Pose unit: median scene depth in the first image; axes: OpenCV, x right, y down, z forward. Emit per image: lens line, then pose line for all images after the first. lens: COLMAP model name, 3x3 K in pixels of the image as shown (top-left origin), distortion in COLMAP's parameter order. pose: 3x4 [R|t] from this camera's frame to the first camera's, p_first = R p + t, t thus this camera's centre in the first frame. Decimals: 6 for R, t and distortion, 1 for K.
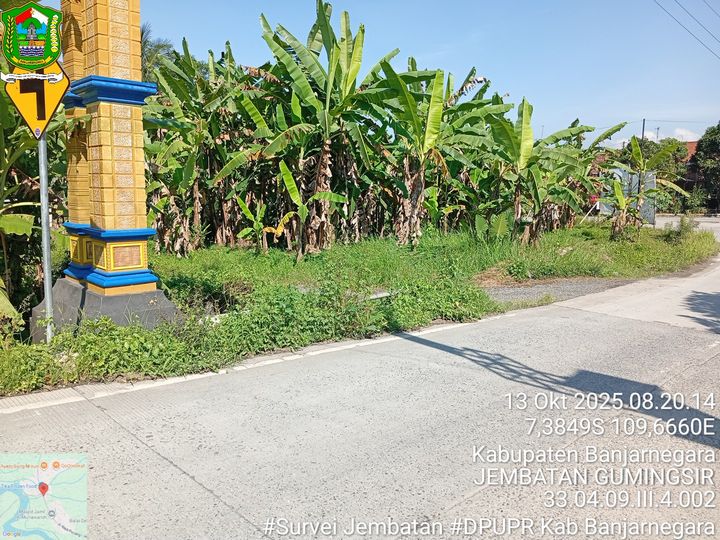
lens RADIAL K [[550.4, 0, 360.0], [0, 550.4, 270.0], [0, 0, 1]] dist [0.097348, -0.210666]
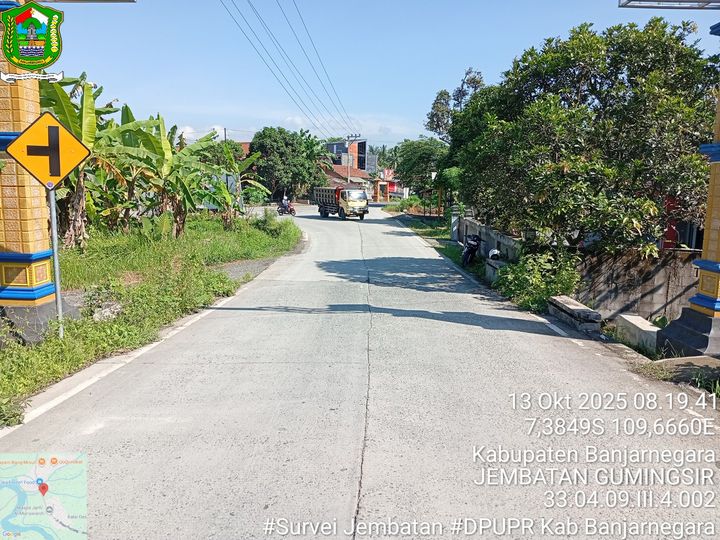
lens RADIAL K [[550.4, 0, 360.0], [0, 550.4, 270.0], [0, 0, 1]] dist [0.097348, -0.210666]
pose [[0.720734, -0.113906, 0.683790, -0.858261], [0.101474, 0.993118, 0.058477, -0.036834], [-0.685745, 0.027240, 0.727332, -0.453699]]
